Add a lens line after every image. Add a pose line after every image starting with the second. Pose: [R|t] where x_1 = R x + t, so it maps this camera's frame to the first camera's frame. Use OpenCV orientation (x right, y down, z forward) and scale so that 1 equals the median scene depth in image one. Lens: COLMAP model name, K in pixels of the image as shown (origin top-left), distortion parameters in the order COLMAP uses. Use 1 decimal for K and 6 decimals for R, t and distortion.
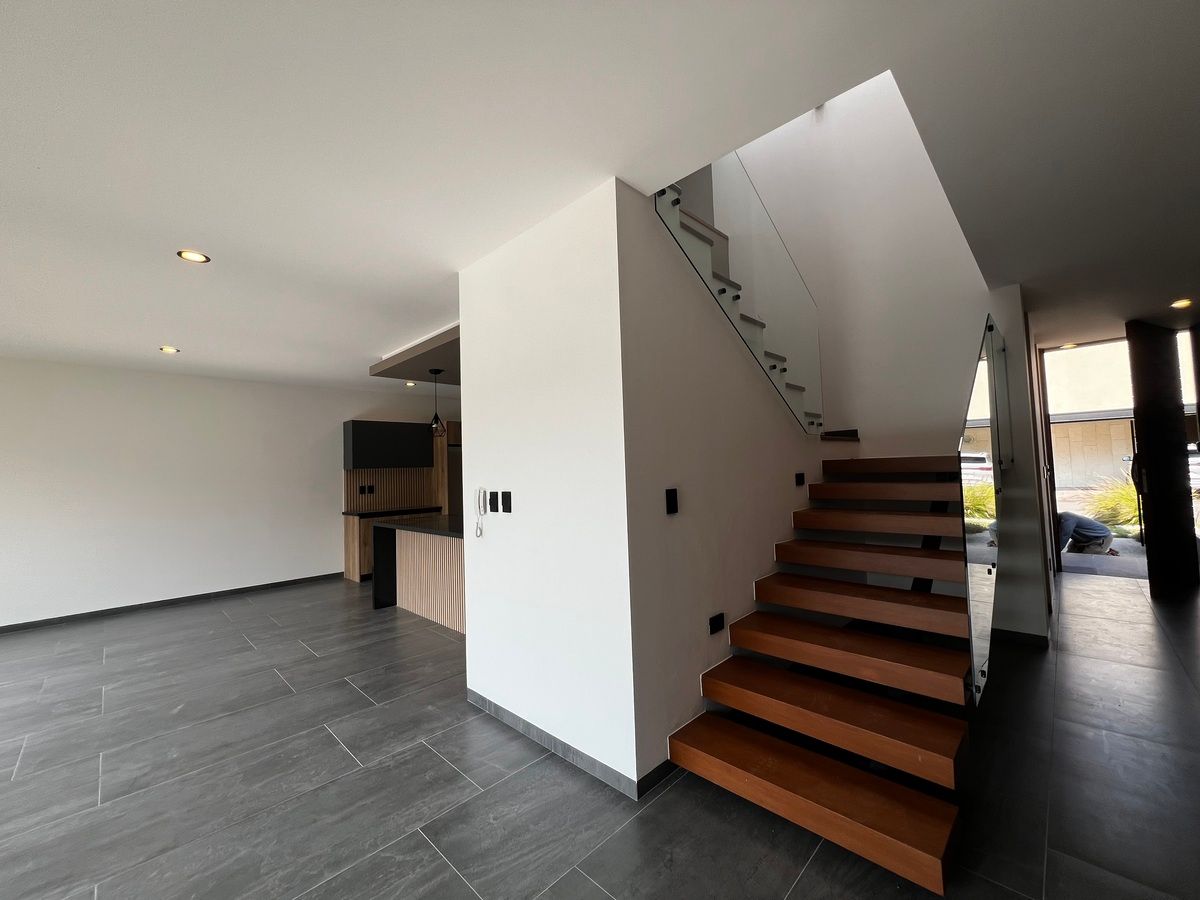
lens RADIAL K [[476.9, 0, 598.1], [0, 476.9, 446.0], [0, 0, 1]] dist [-0.003986, 0.000794]
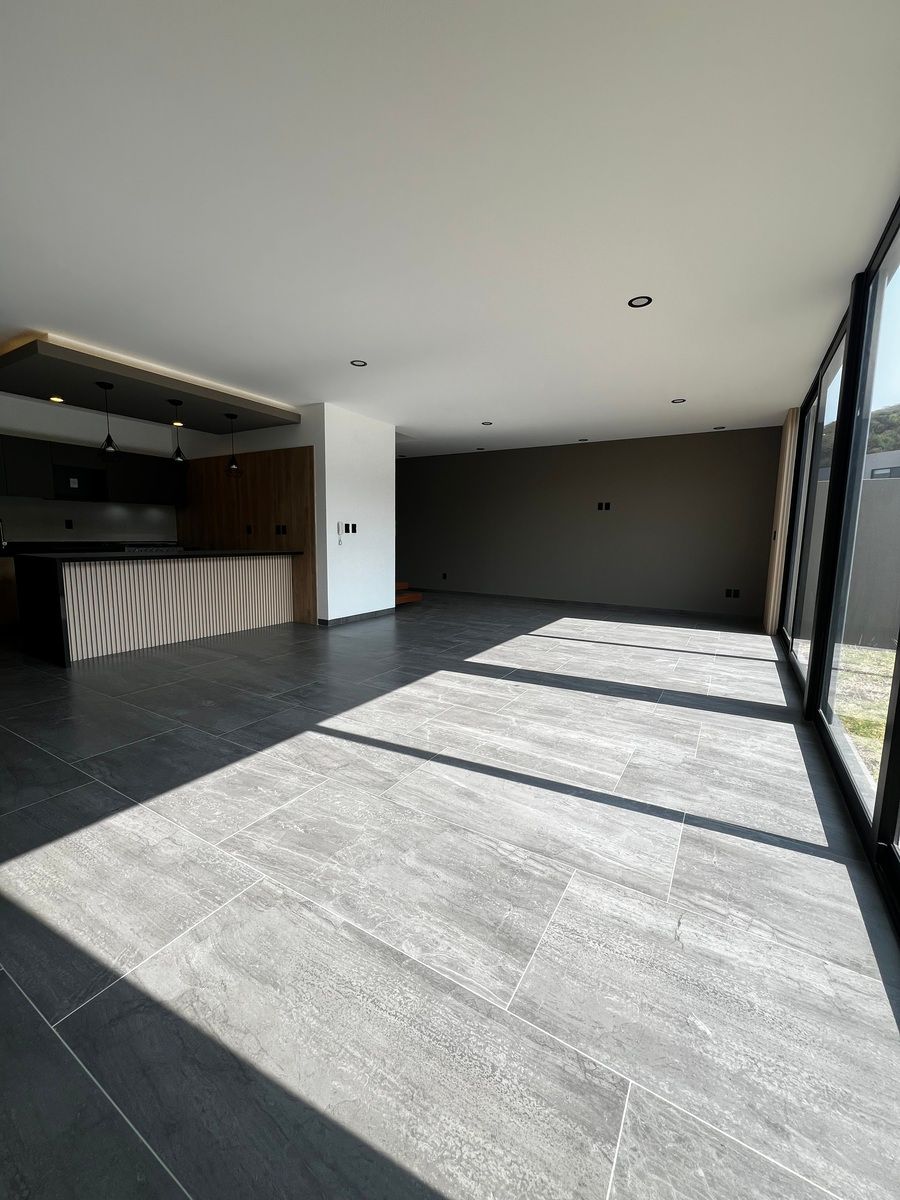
lens RADIAL K [[476.9, 0, 453.6], [0, 476.9, 598.0], [0, 0, 1]] dist [-0.003986, 0.000794]
pose [[-0.241719, -0.096484, 0.965537, -2.097040], [-0.058380, 0.994688, 0.084782, 0.185479], [-0.968588, -0.035875, -0.246068, 0.875773]]
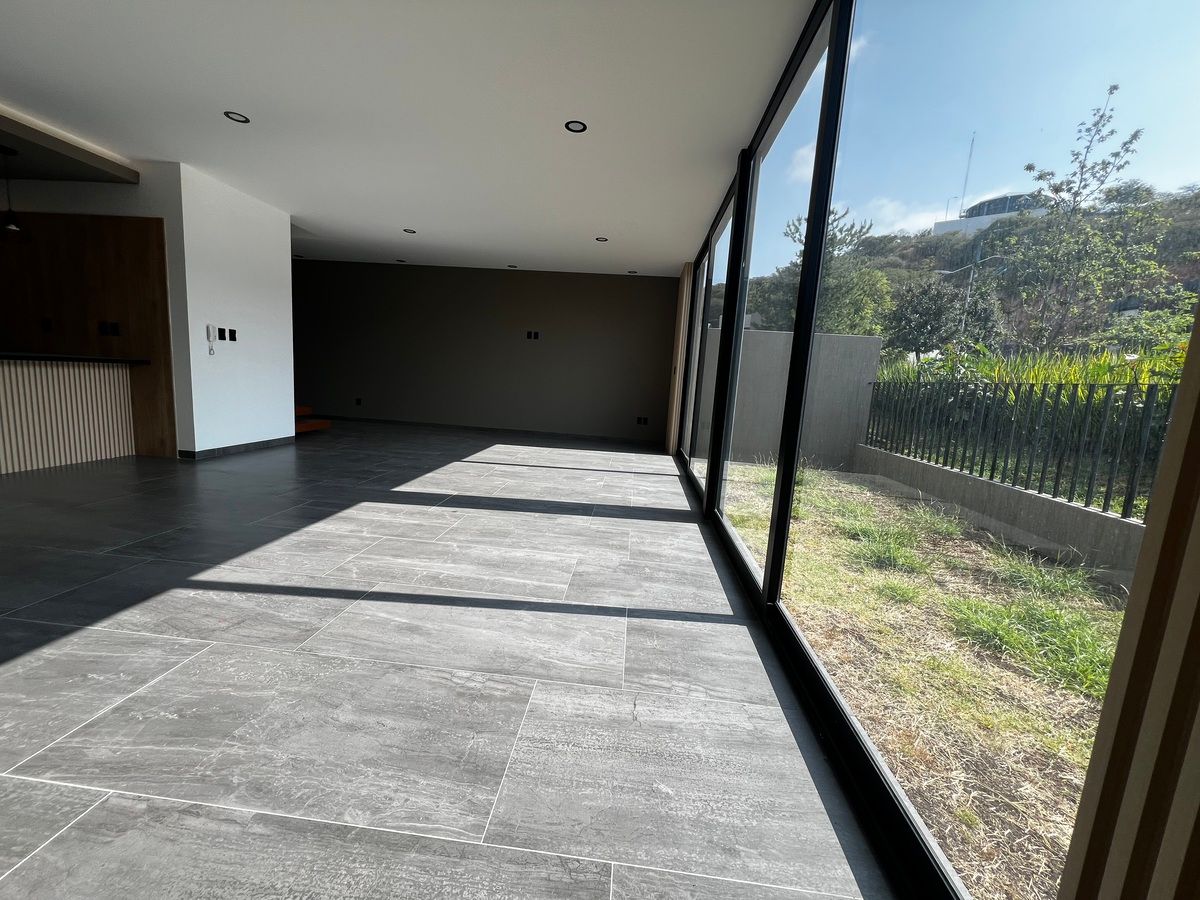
lens RADIAL K [[476.9, 0, 597.3], [0, 476.9, 446.5], [0, 0, 1]] dist [-0.003986, 0.000794]
pose [[-0.640258, -0.118399, 0.758980, -2.055997], [-0.084901, 0.992904, 0.083271, 0.219466], [-0.763453, -0.011123, -0.645767, 0.889986]]
